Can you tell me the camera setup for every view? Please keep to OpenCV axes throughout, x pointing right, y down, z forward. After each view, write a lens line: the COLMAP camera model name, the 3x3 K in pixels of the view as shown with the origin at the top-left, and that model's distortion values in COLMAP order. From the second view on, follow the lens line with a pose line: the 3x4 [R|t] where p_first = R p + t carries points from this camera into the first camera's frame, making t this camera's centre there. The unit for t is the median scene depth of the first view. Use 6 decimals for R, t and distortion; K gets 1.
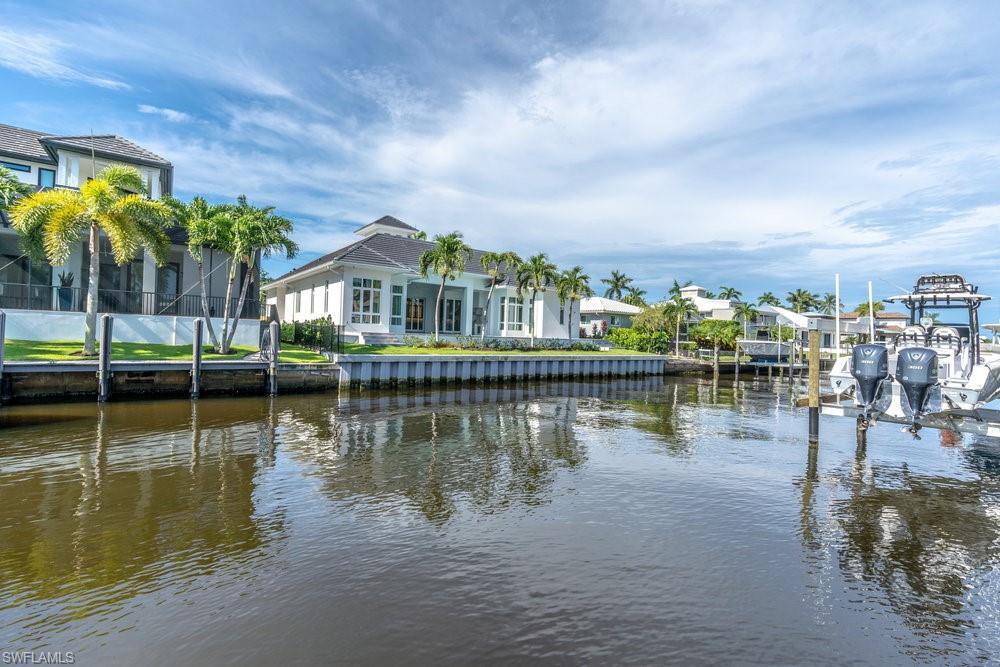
lens RADIAL K [[474.0, 0, 496.4], [0, 474.0, 332.6], [0, 0, 1]] dist [-0.000319, 0.000475]
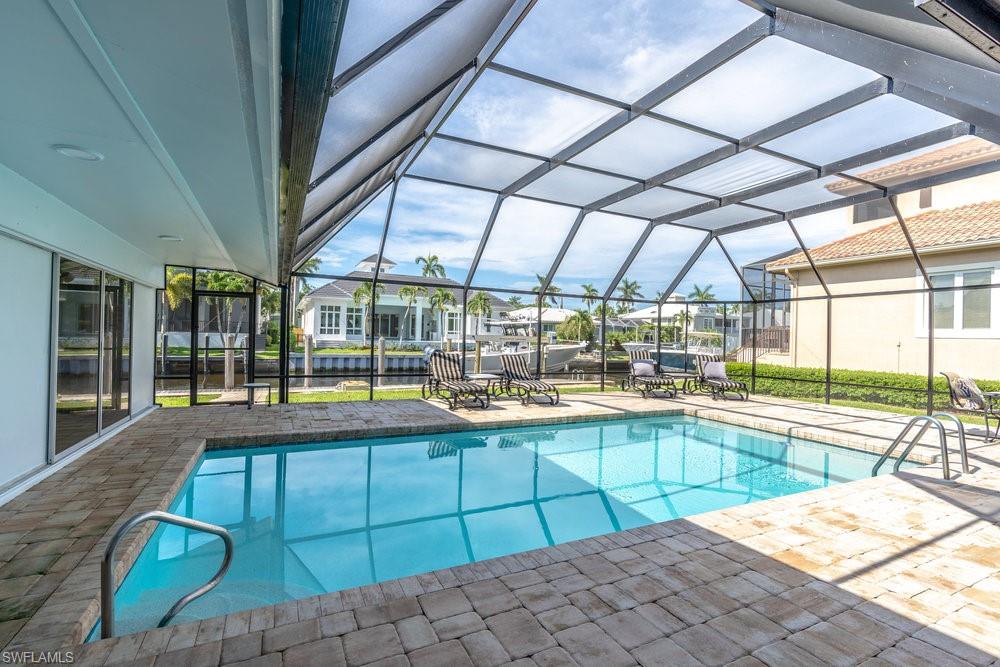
lens RADIAL K [[465.9, 0, 500.0], [0, 465.9, 333.5], [0, 0, 1]] dist [-0.000412, 0.000042]
pose [[0.983352, -0.009522, -0.181460, 0.537200], [0.009082, 0.999953, -0.003255, -0.011521], [0.181483, 0.001553, 0.983393, -0.386311]]
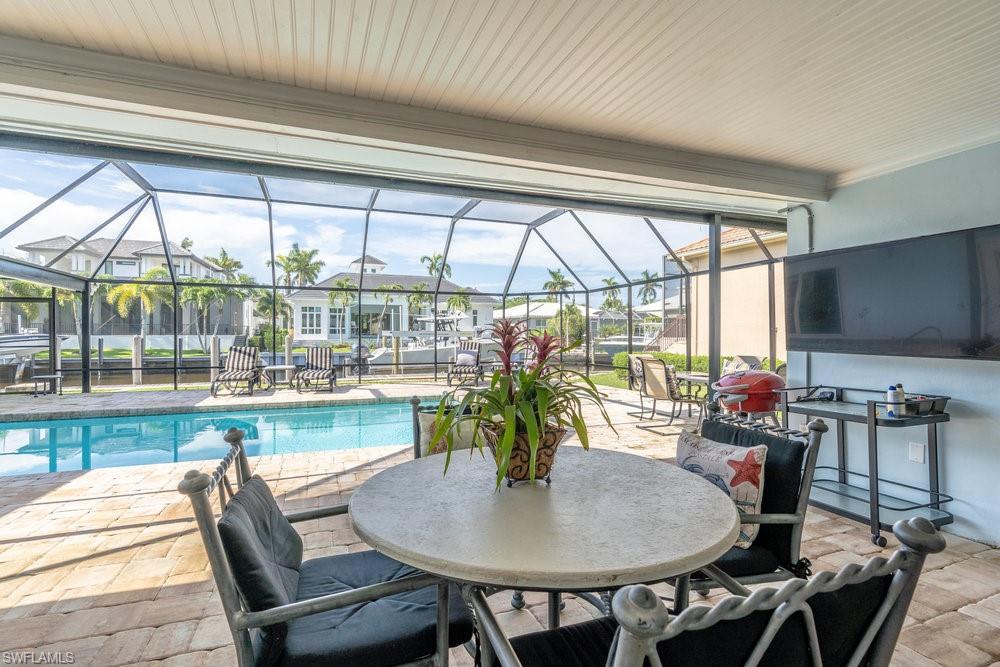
lens RADIAL K [[474.0, 0, 496.4], [0, 474.0, 332.6], [0, 0, 1]] dist [-0.000319, 0.000475]
pose [[0.961966, -0.031246, -0.271378, 0.752282], [0.032091, 0.999484, -0.001325, -0.002159], [0.271279, -0.007434, 0.962472, -0.369158]]
